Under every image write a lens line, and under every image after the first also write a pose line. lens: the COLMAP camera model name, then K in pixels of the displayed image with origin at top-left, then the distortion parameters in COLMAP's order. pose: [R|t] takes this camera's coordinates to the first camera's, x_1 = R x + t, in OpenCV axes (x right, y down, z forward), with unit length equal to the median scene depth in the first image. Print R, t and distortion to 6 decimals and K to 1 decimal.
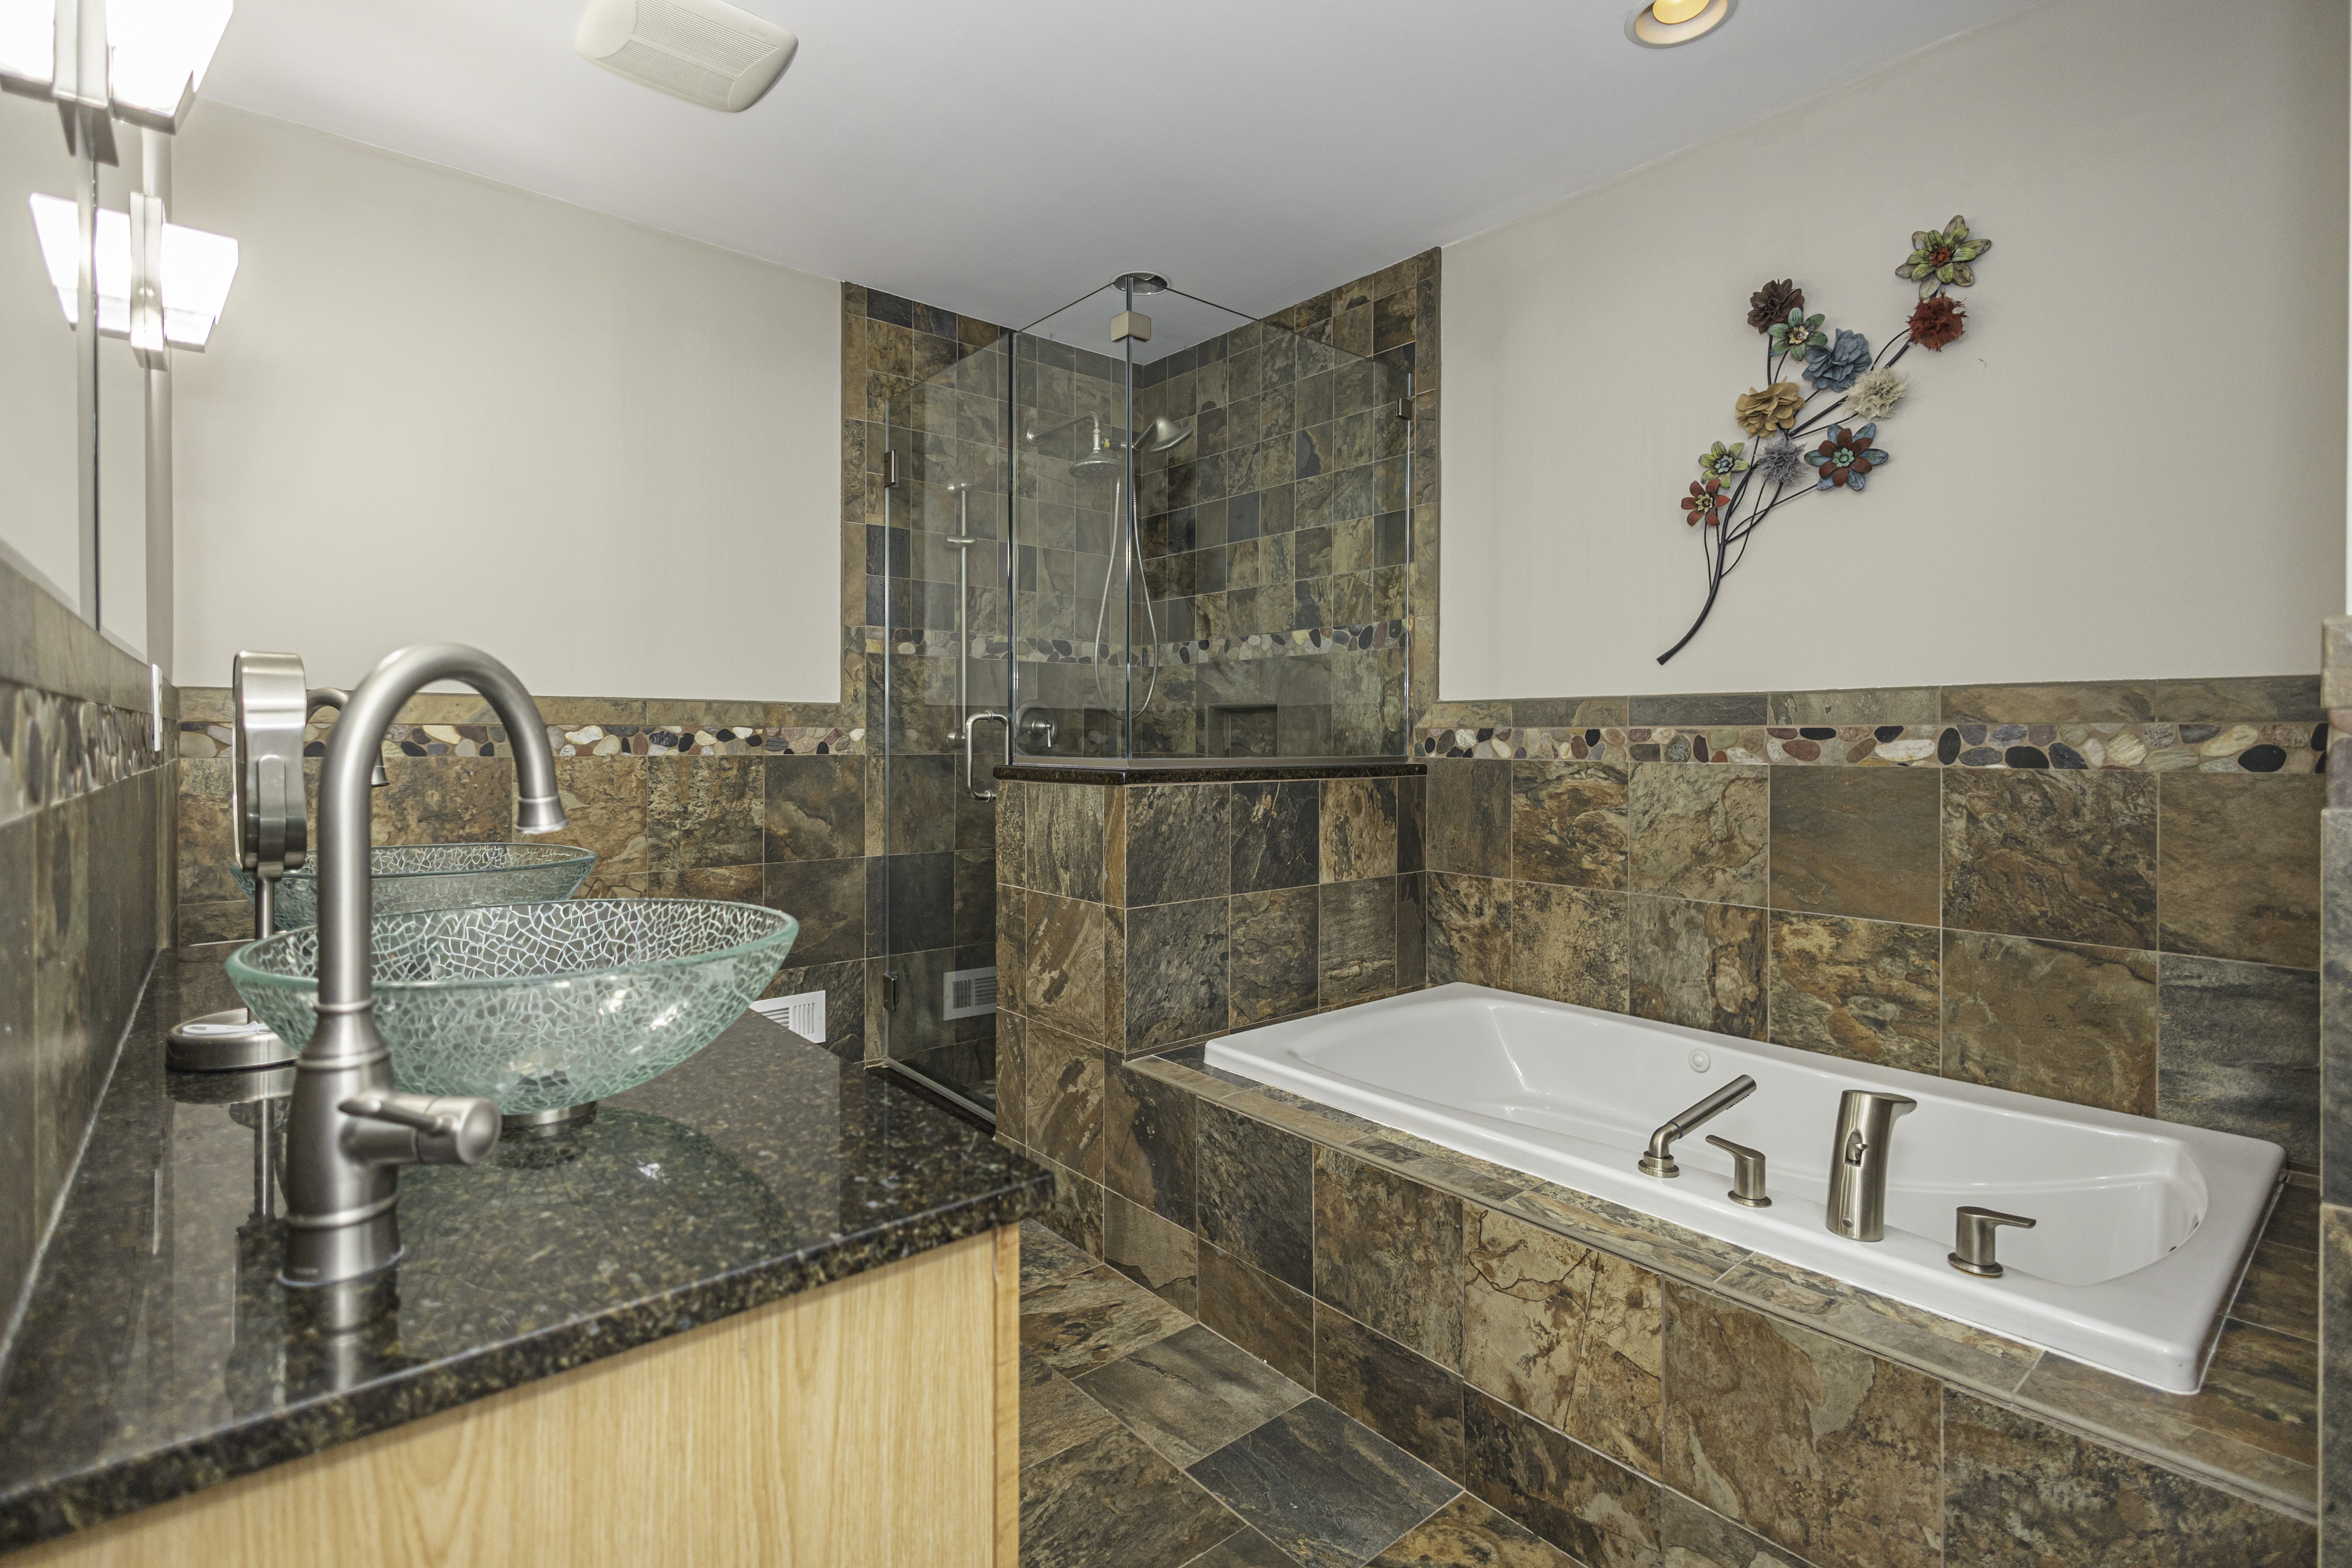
lens RADIAL K [[1102.1, 0, 1169.0], [0, 1102.1, 788.1], [0, 0, 1]] dist [0.007457, 0.000300]
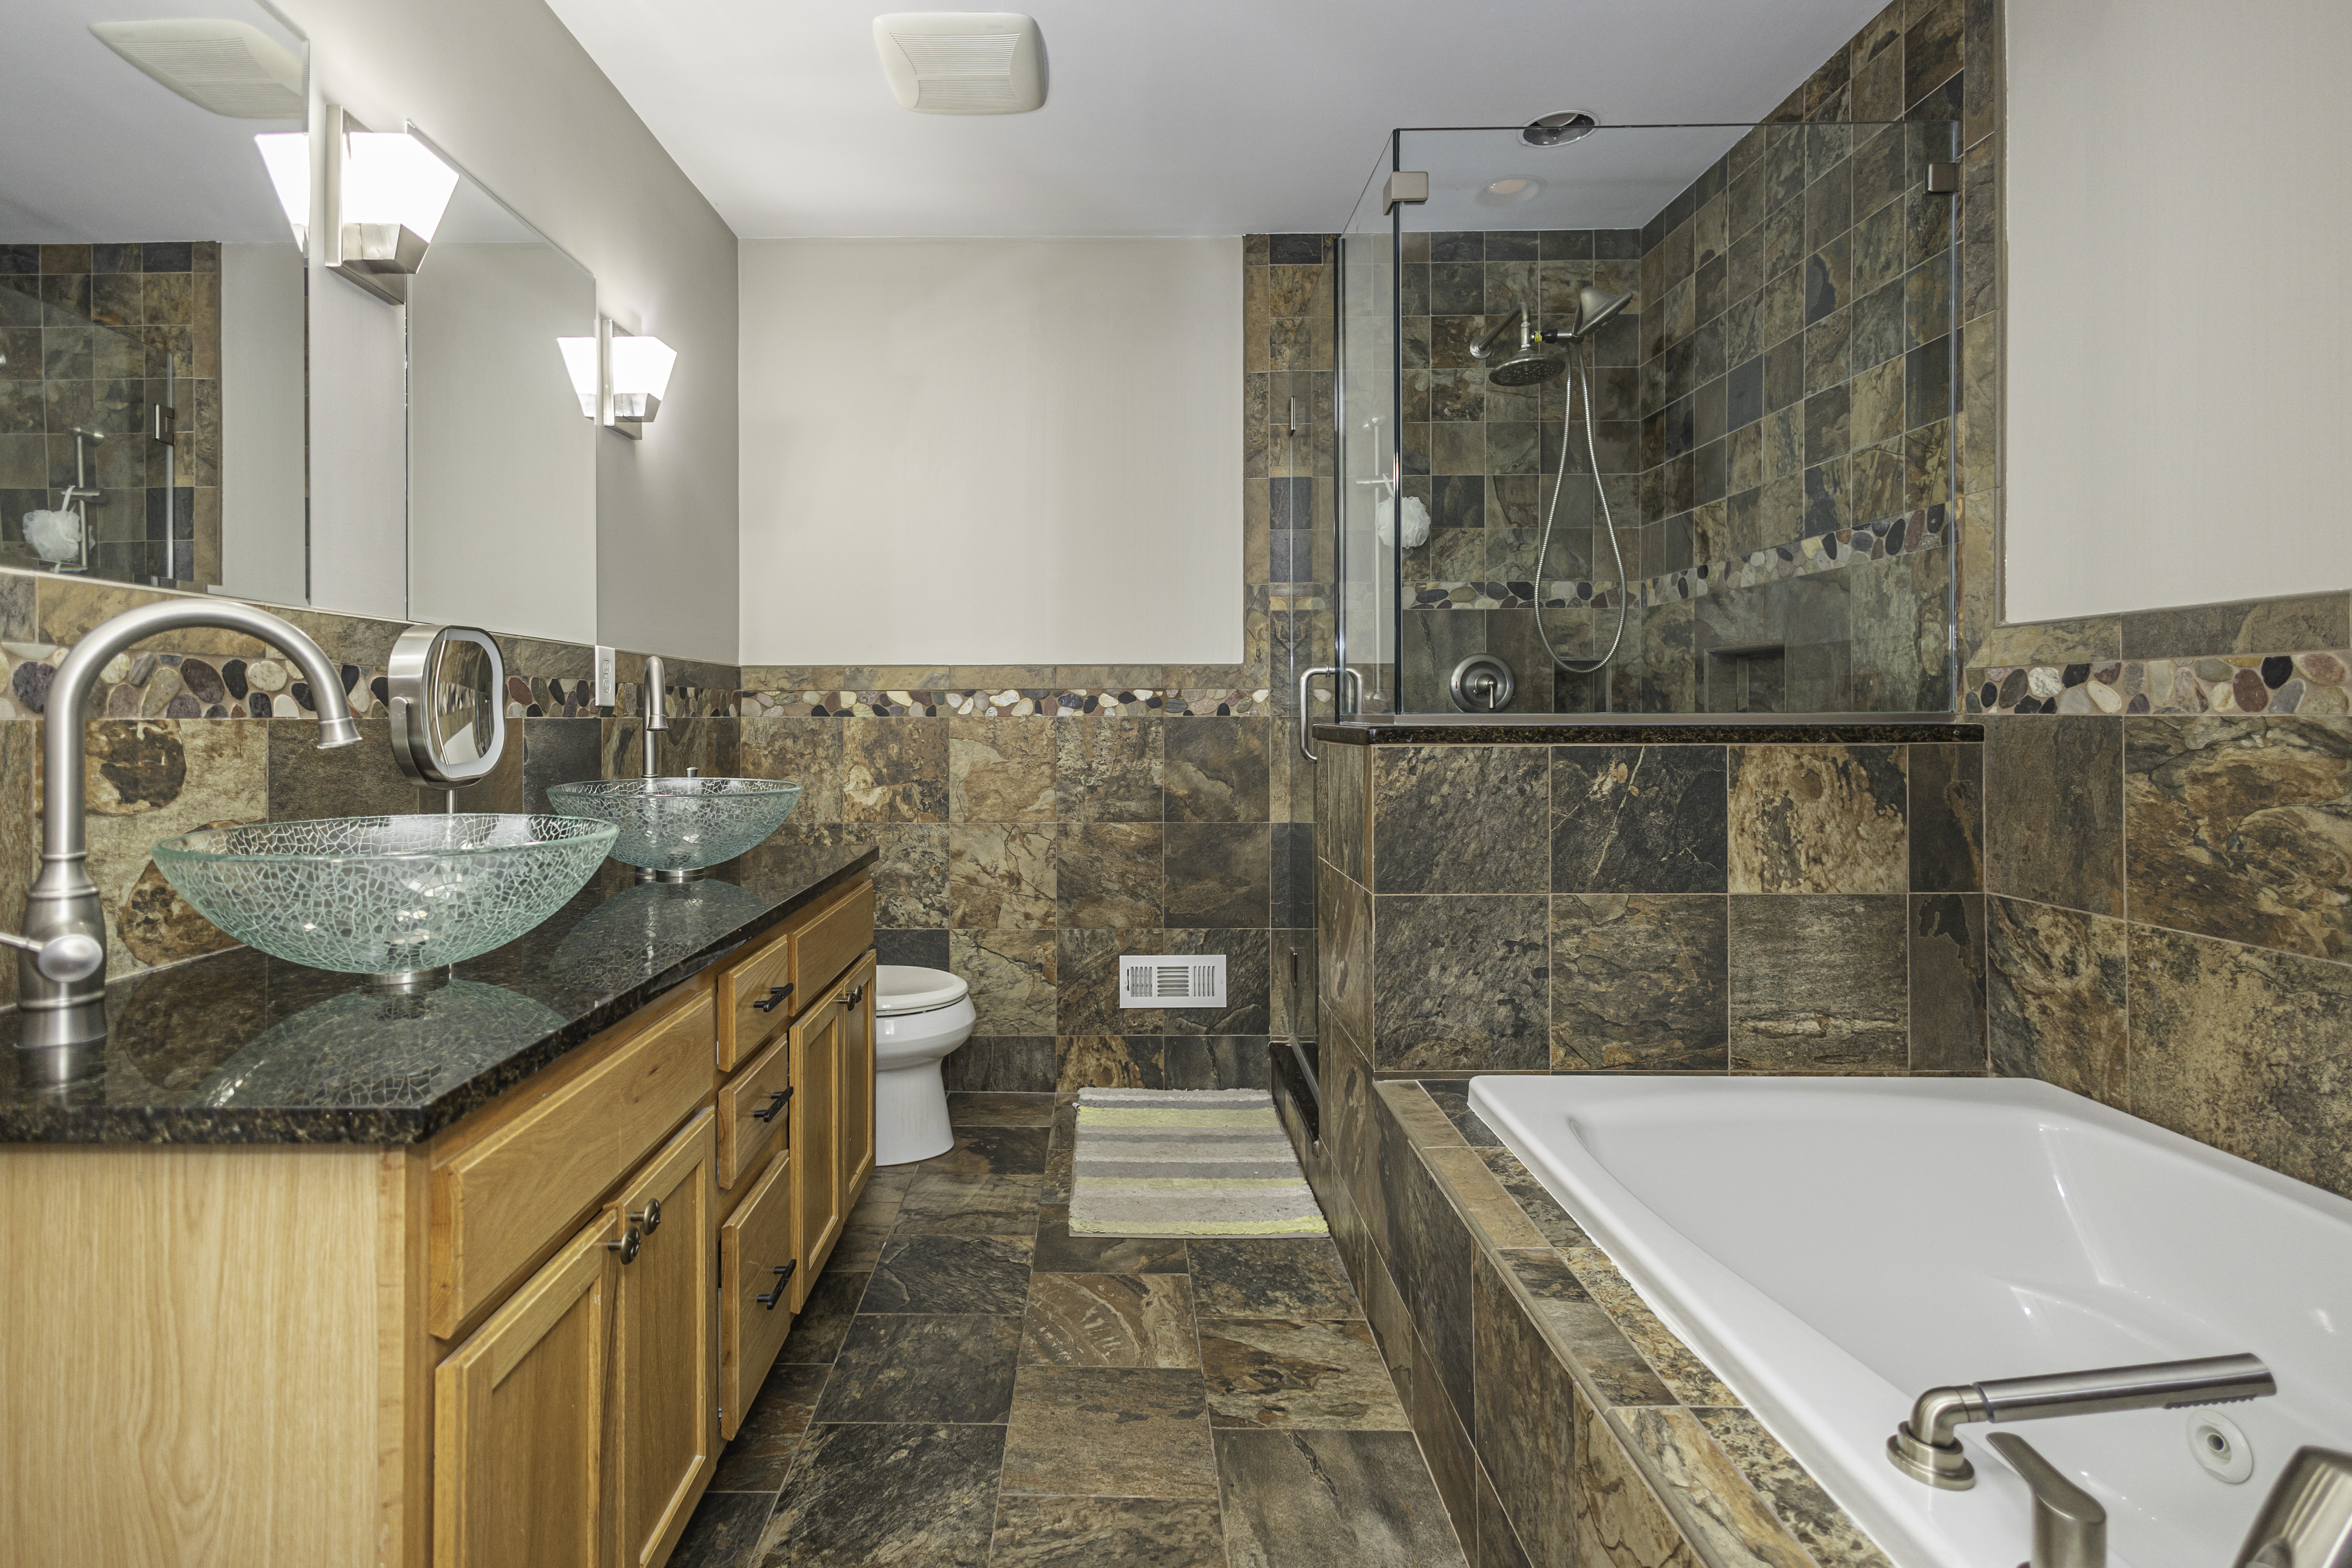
lens RADIAL K [[1114.4, 0, 1095.0], [0, 1114.4, 747.0], [0, 0, 1]] dist [0.005857, 0.000501]
pose [[0.754113, 0.013009, -0.656615, 0.281545], [-0.023765, 0.999690, -0.007488, 0.008240], [0.656314, 0.021252, 0.754188, 0.185447]]
